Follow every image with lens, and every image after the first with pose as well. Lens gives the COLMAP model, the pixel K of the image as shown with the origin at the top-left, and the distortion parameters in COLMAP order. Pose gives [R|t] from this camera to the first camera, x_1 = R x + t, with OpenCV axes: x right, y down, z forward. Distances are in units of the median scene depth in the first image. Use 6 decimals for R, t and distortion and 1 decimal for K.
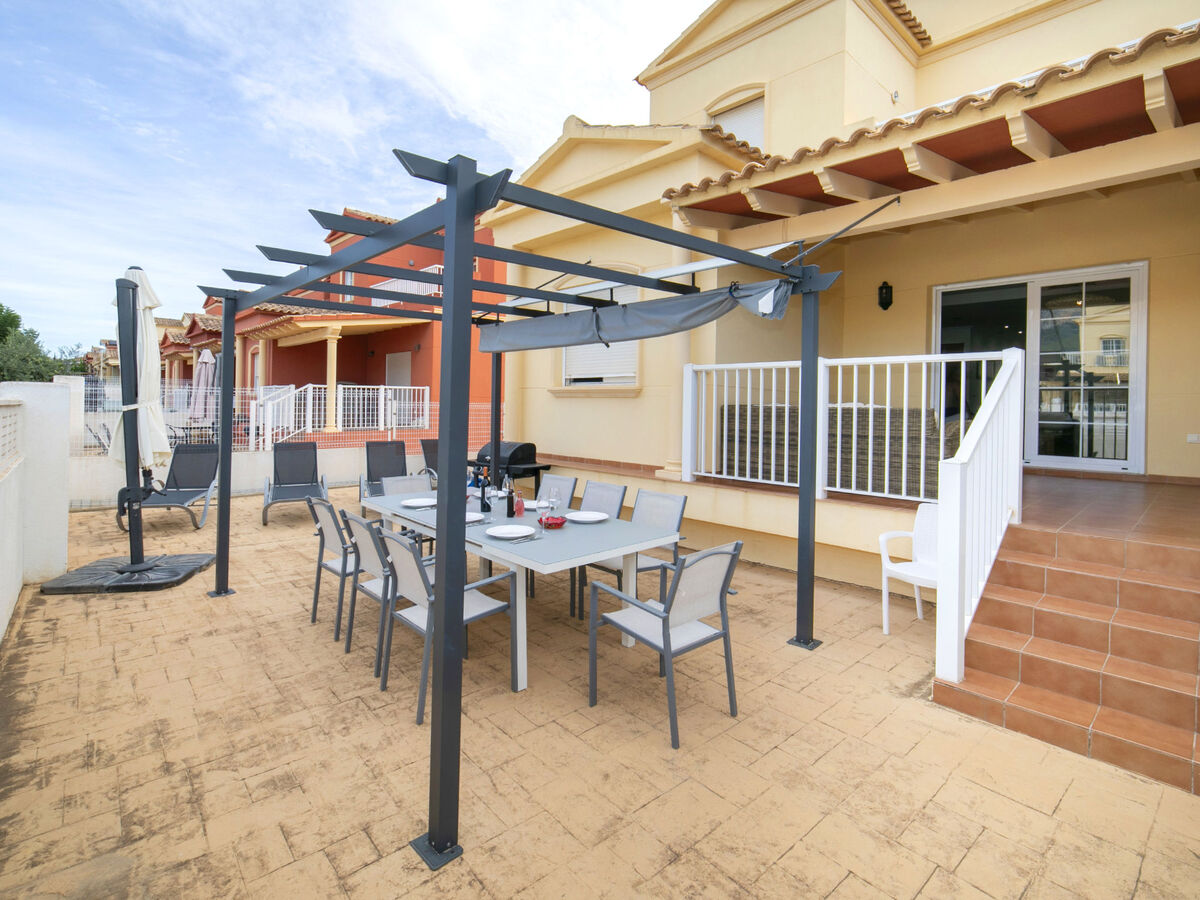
lens RADIAL K [[595.0, 0, 540.4], [0, 595.0, 449.7], [0, 0, 1]] dist [-0.003166, 0.000068]
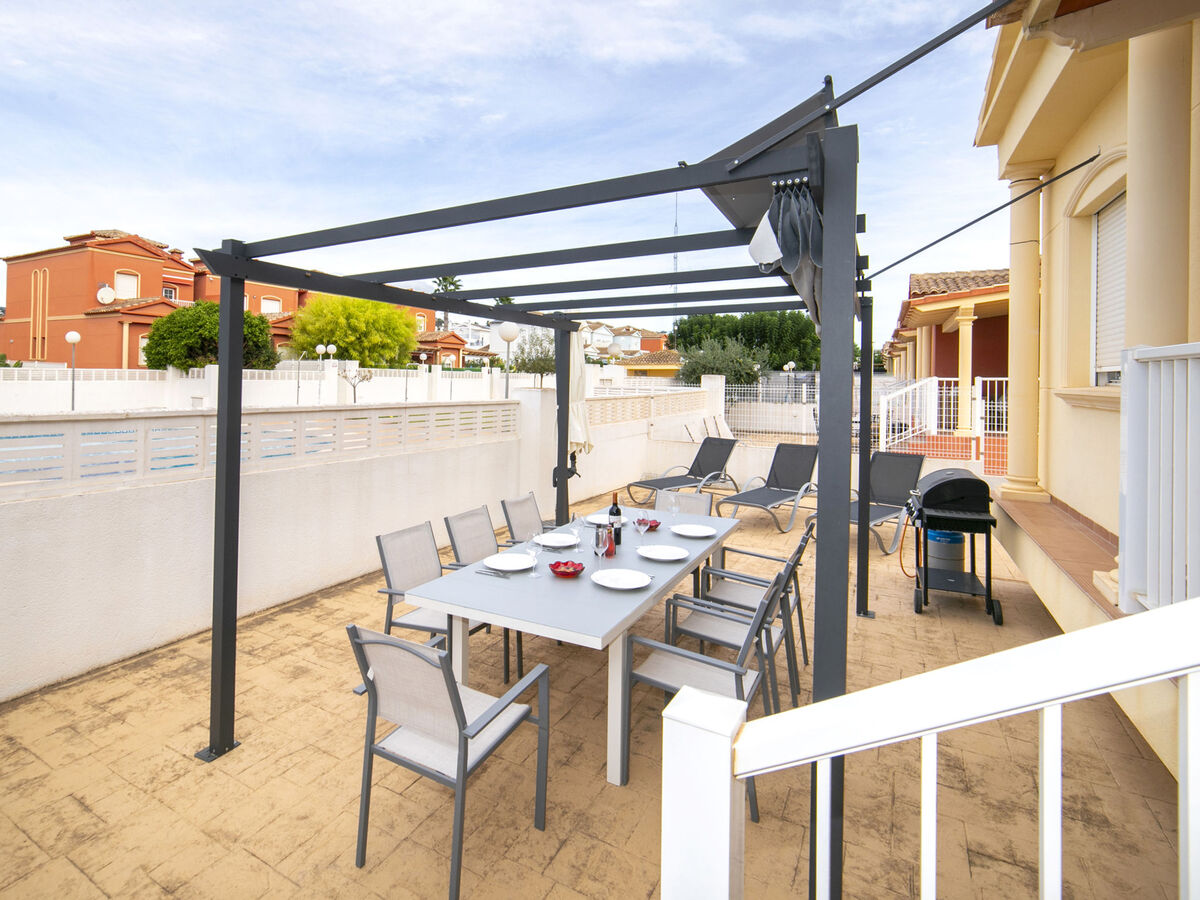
lens RADIAL K [[595.0, 0, 540.4], [0, 595.0, 449.7], [0, 0, 1]] dist [-0.003166, 0.000068]
pose [[0.351617, 0.098269, -0.930972, 1.059861], [-0.079347, 0.994025, 0.074956, -0.143562], [0.932775, 0.047515, 0.357313, 0.964964]]
